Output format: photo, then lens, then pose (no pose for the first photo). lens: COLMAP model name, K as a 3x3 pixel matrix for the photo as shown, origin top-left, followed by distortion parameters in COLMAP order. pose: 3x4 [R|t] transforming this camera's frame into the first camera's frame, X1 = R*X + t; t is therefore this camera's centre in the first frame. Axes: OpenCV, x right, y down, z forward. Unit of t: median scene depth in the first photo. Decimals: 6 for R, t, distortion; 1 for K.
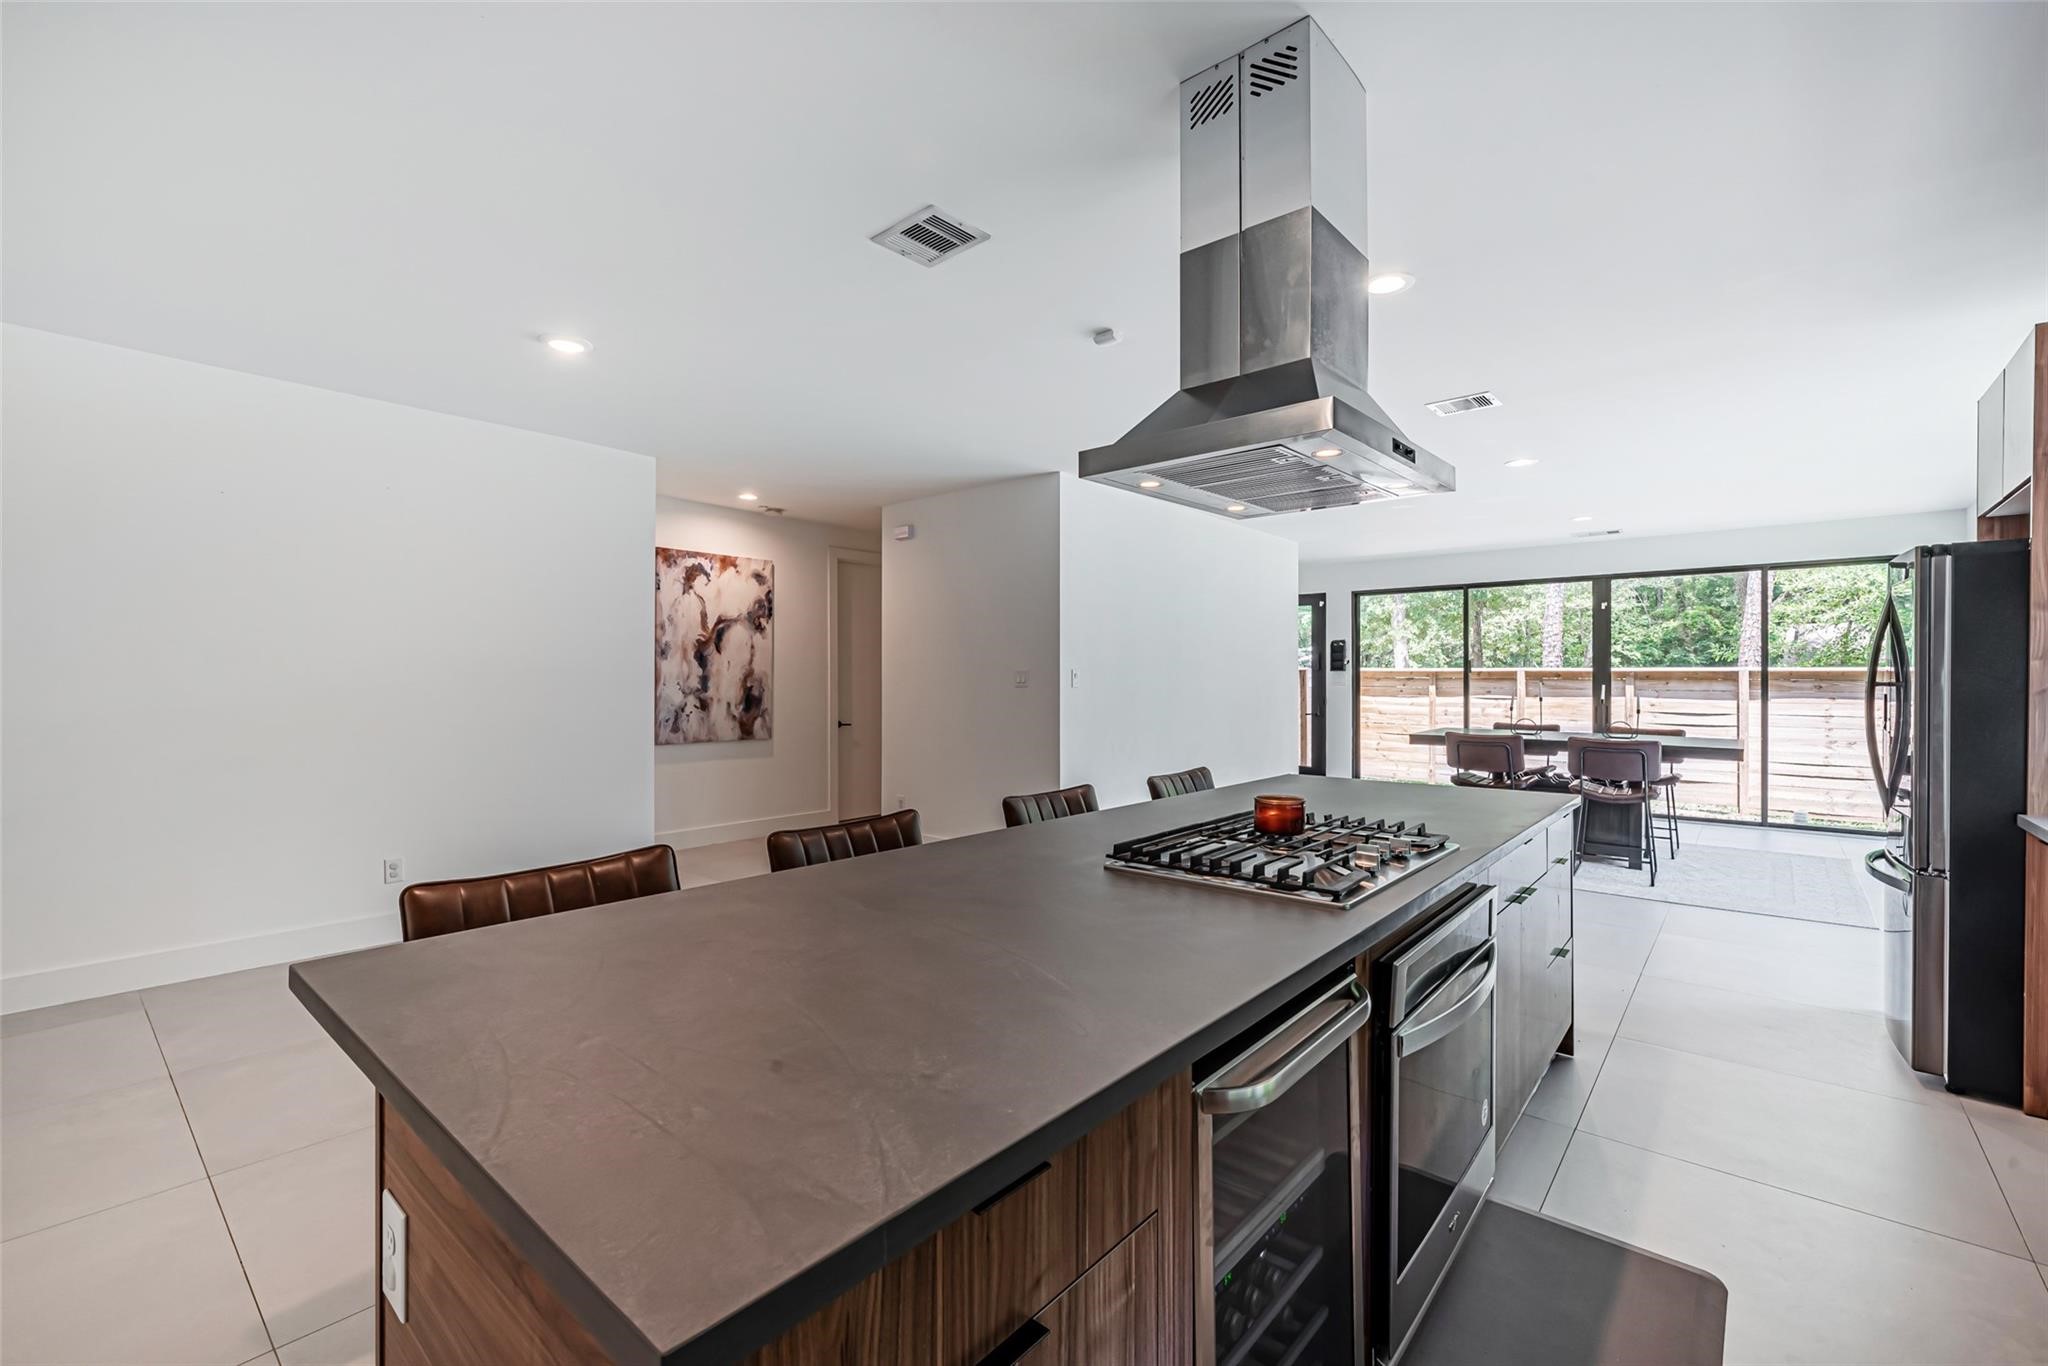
lens RADIAL K [[866.8, 0, 1016.2], [0, 866.8, 680.0], [0, 0, 1]] dist [-0.002652, 0.000217]
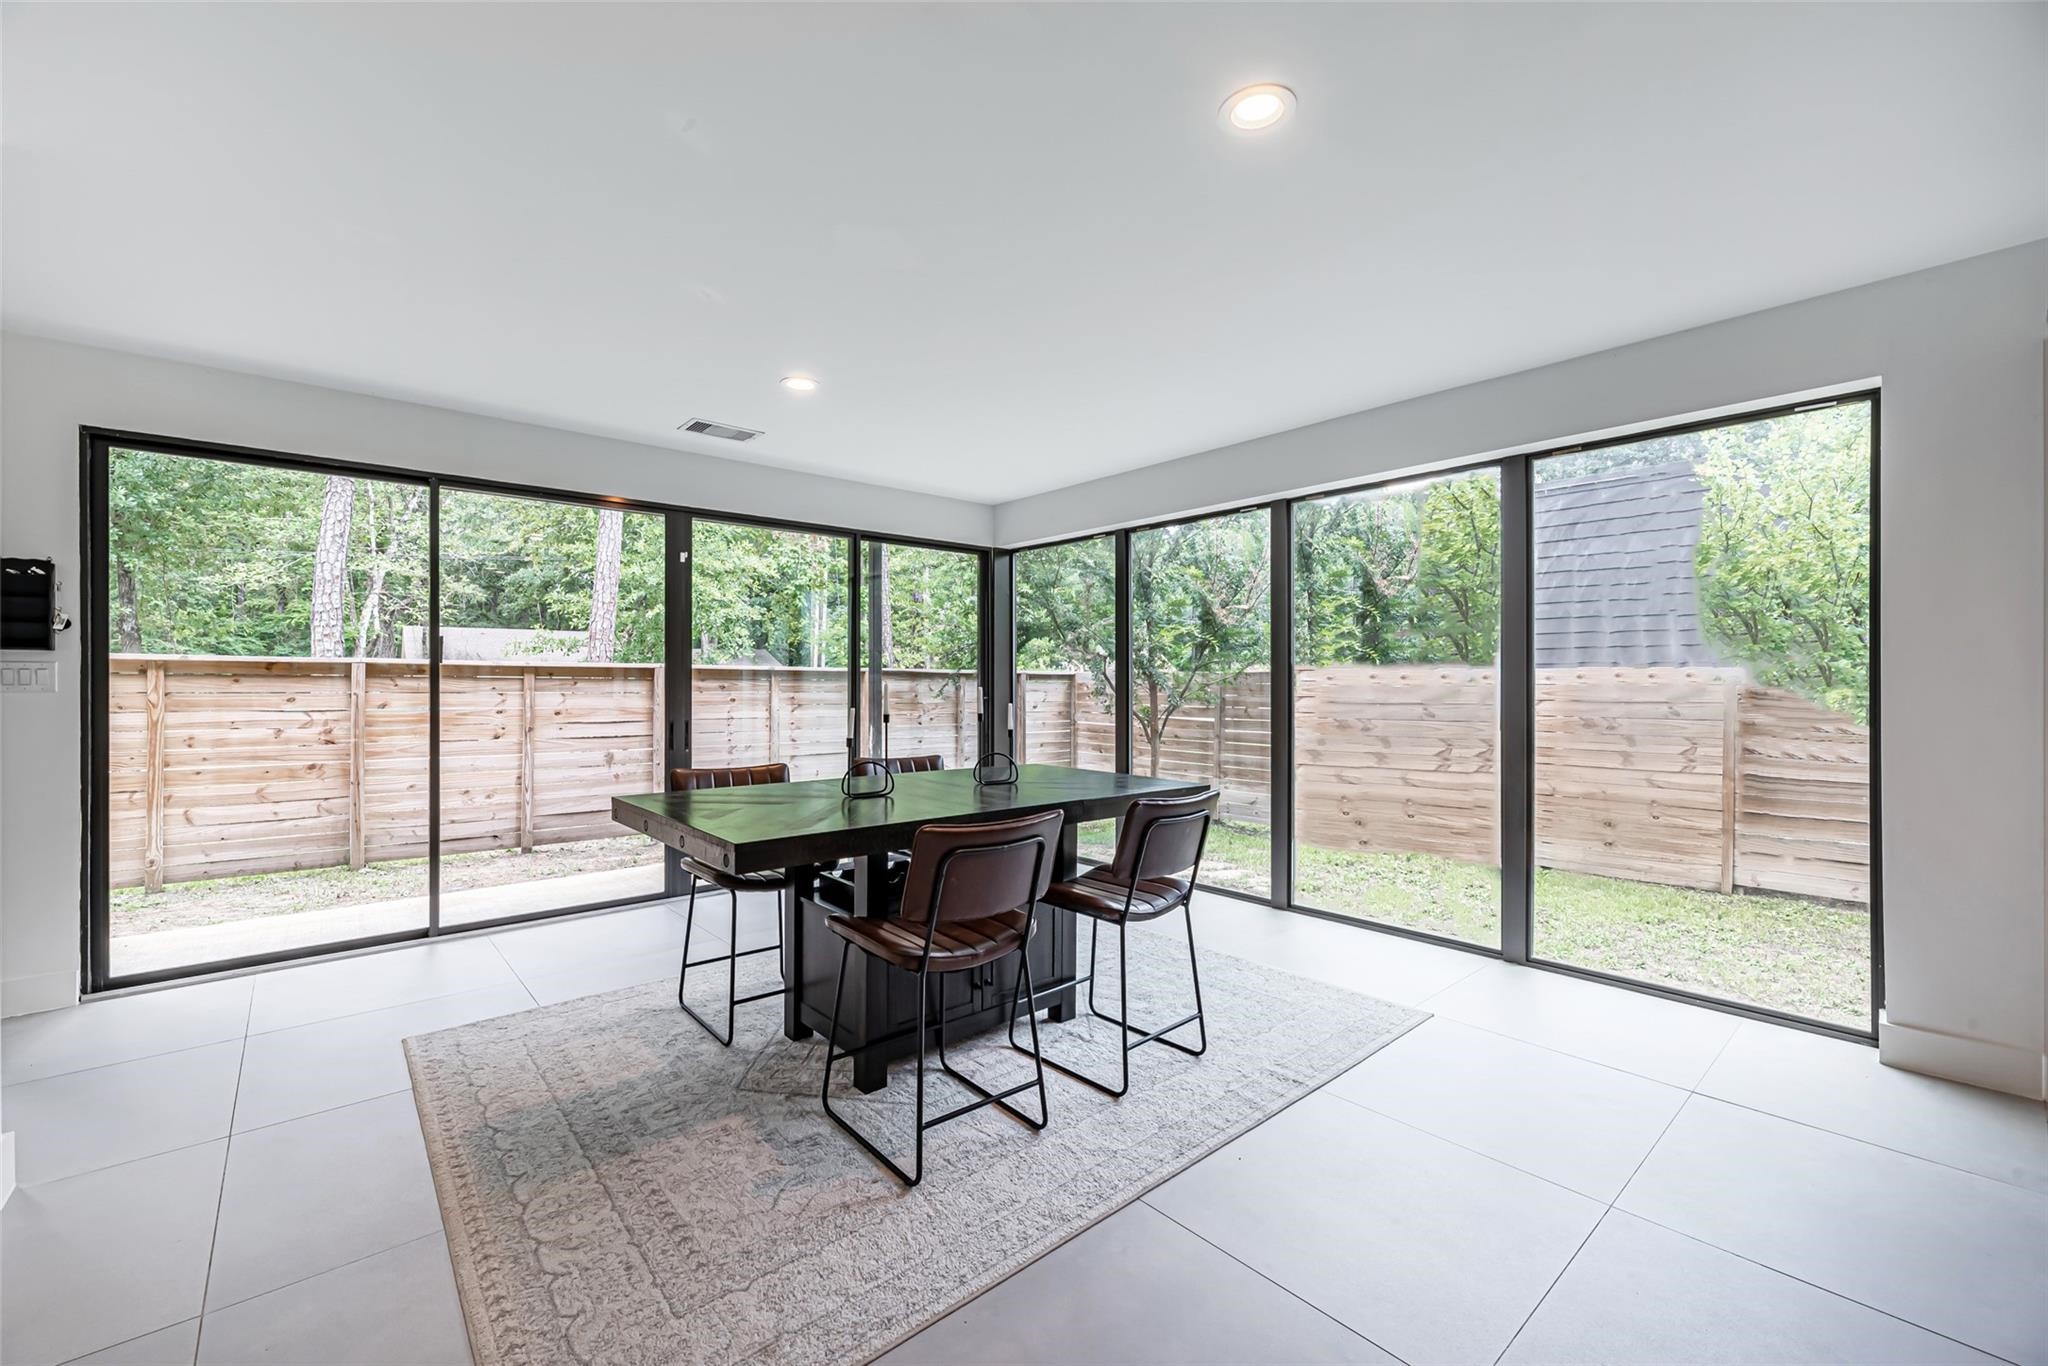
lens RADIAL K [[837.9, 0, 1005.7], [0, 837.9, 677.0], [0, 0, 1]] dist [-0.002000, 0.001027]
pose [[0.156869, 0.002828, 0.987615, 0.128746], [-0.001421, 0.999996, -0.002638, 0.000280], [-0.987618, -0.000990, 0.156873, 0.679141]]
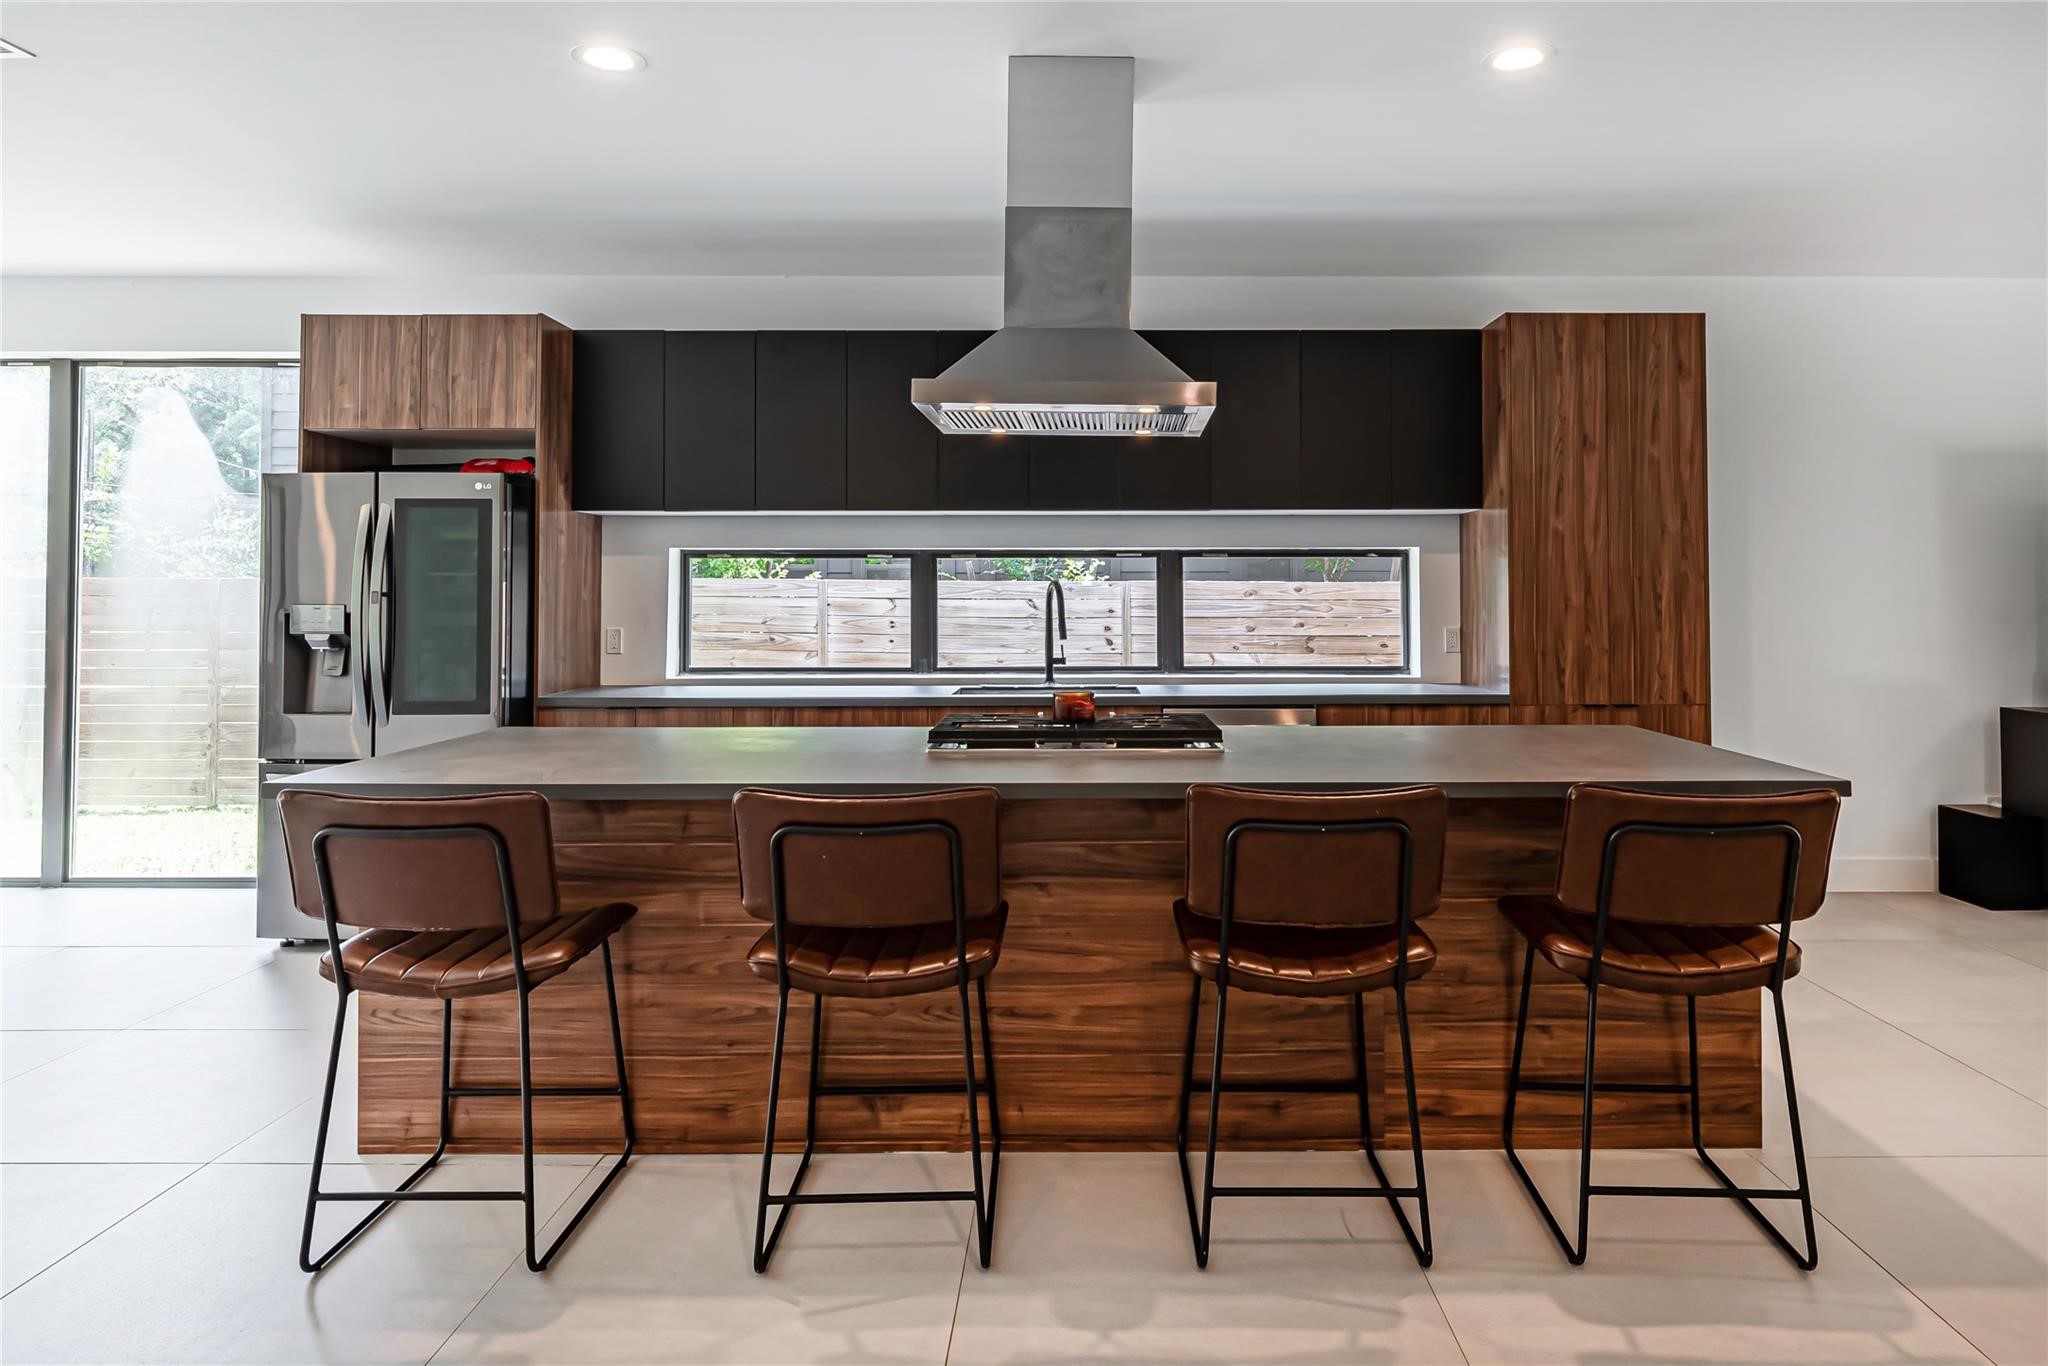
lens RADIAL K [[1245.5, 0, 1106.0], [0, 1245.5, 564.1], [0, 0, 1]] dist [-0.008612, 0.004402]
pose [[-0.661617, 0.015962, 0.749672, -0.232436], [-0.002090, 0.999730, -0.023132, 0.000157], [-0.749839, -0.016872, -0.661405, 0.492607]]
